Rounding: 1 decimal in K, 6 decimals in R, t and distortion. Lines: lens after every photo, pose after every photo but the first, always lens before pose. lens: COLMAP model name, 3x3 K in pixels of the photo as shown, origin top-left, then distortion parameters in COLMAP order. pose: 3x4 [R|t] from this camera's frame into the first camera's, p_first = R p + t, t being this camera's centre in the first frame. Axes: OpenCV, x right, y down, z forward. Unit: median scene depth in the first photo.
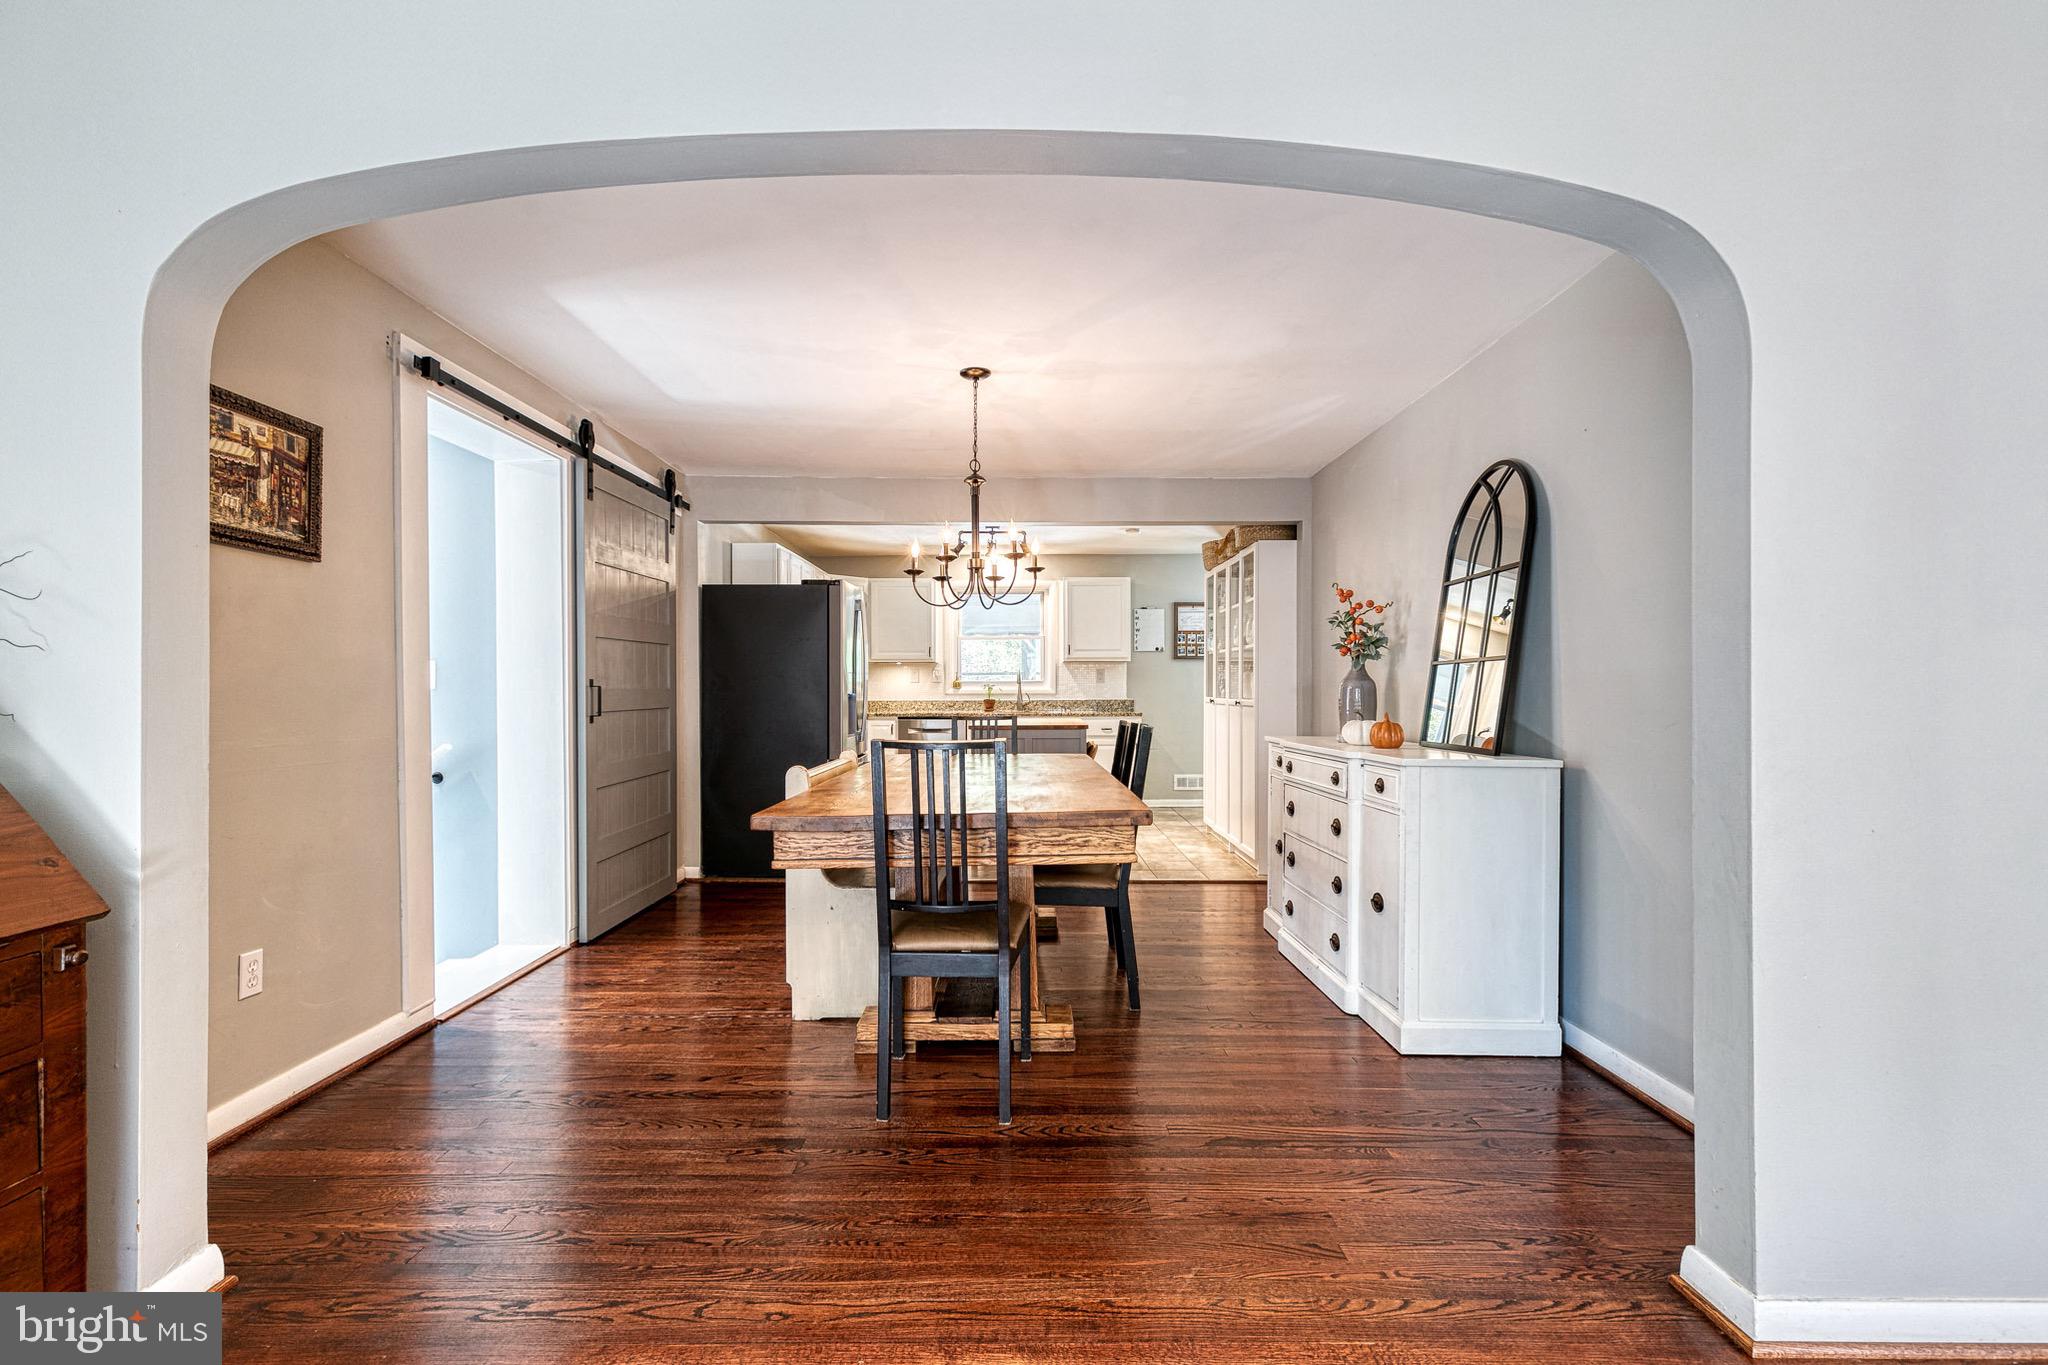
lens RADIAL K [[936.0, 0, 1018.9], [0, 936.0, 688.4], [0, 0, 1]] dist [0.003416, -0.000395]
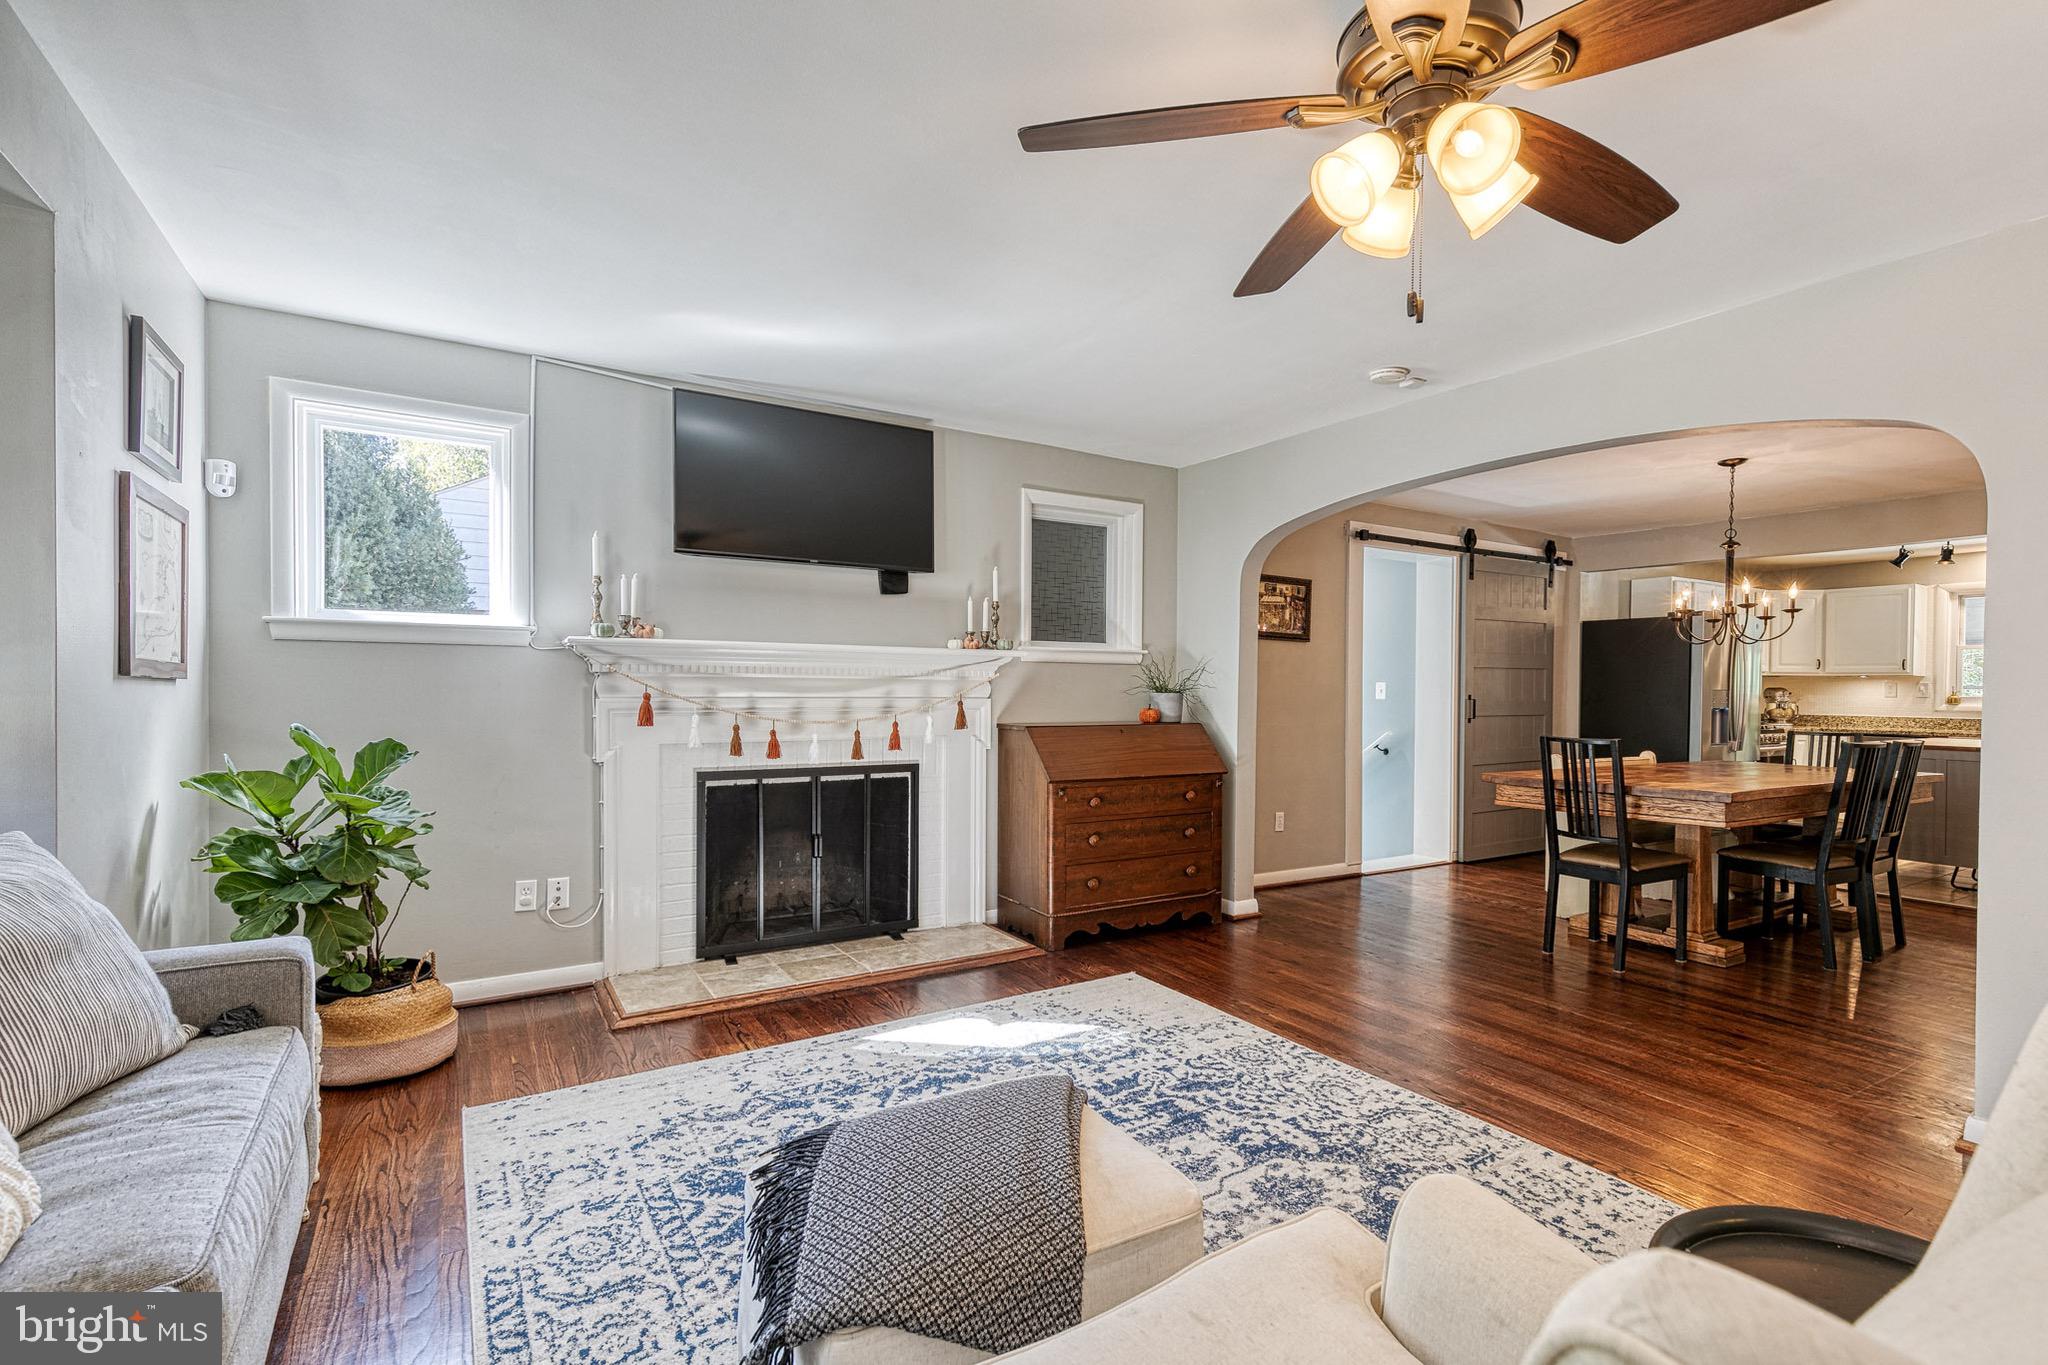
lens RADIAL K [[939.4, 0, 1044.6], [0, 939.4, 699.6], [0, 0, 1]] dist [0.007815, -0.000371]
pose [[0.533787, 0.018299, -0.845421, 0.463974], [-0.011278, 0.999831, 0.014521, -0.016045], [0.845544, 0.001783, 0.533903, -0.410630]]
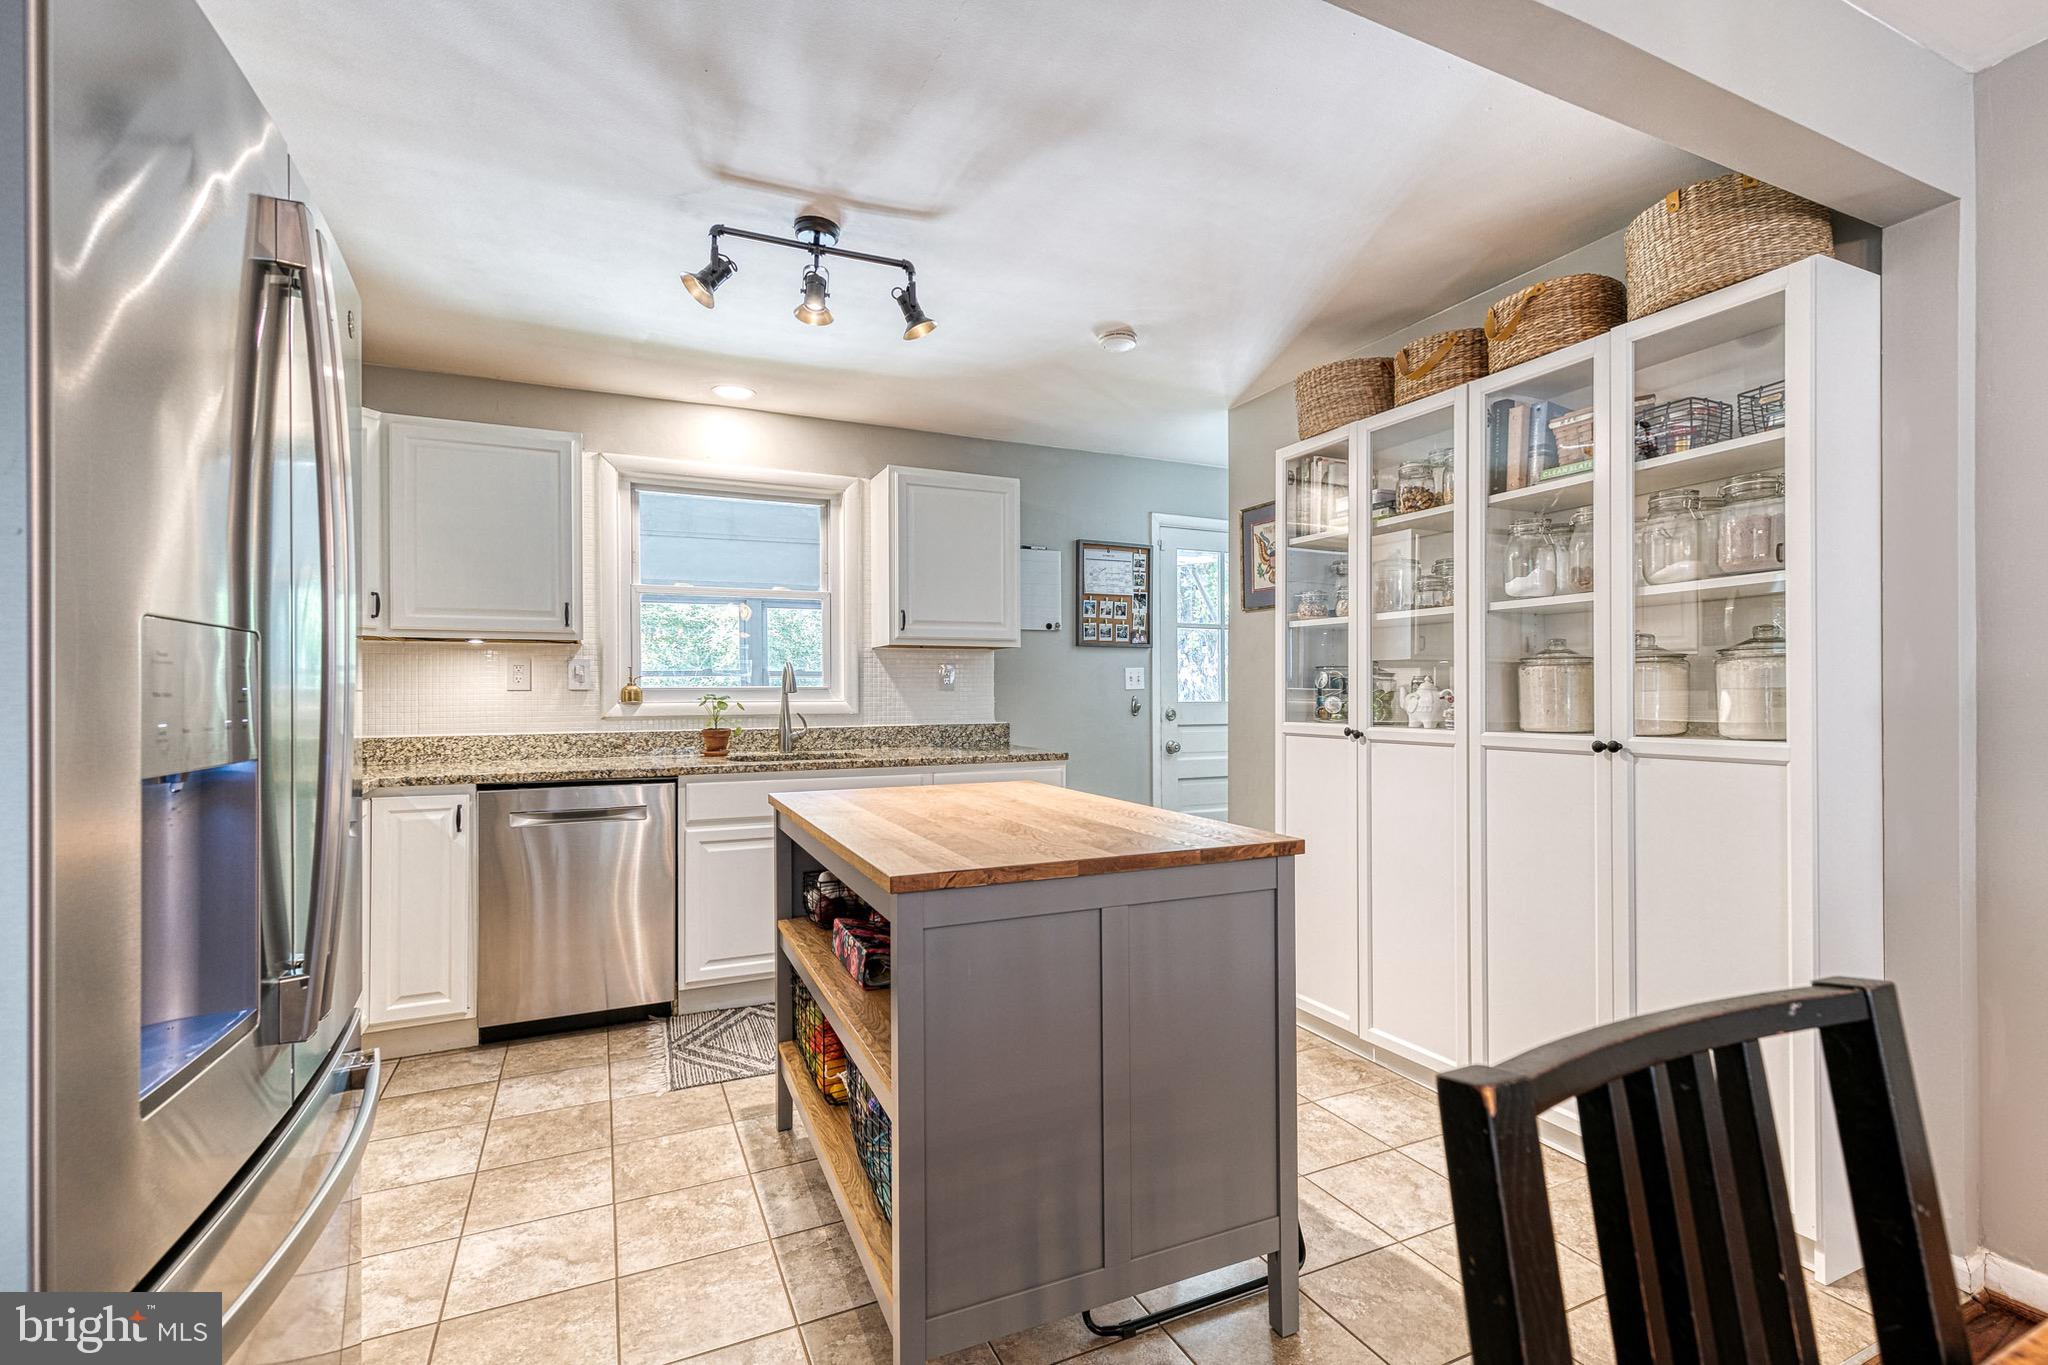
lens RADIAL K [[926.0, 0, 1041.0], [0, 926.0, 687.8], [0, 0, 1]] dist [0.009500, -0.001271]
pose [[0.901930, 0.000368, 0.431882, -0.161374], [0.003639, 0.999958, -0.008452, -0.006560], [-0.431867, 0.009195, 0.901890, 1.066773]]
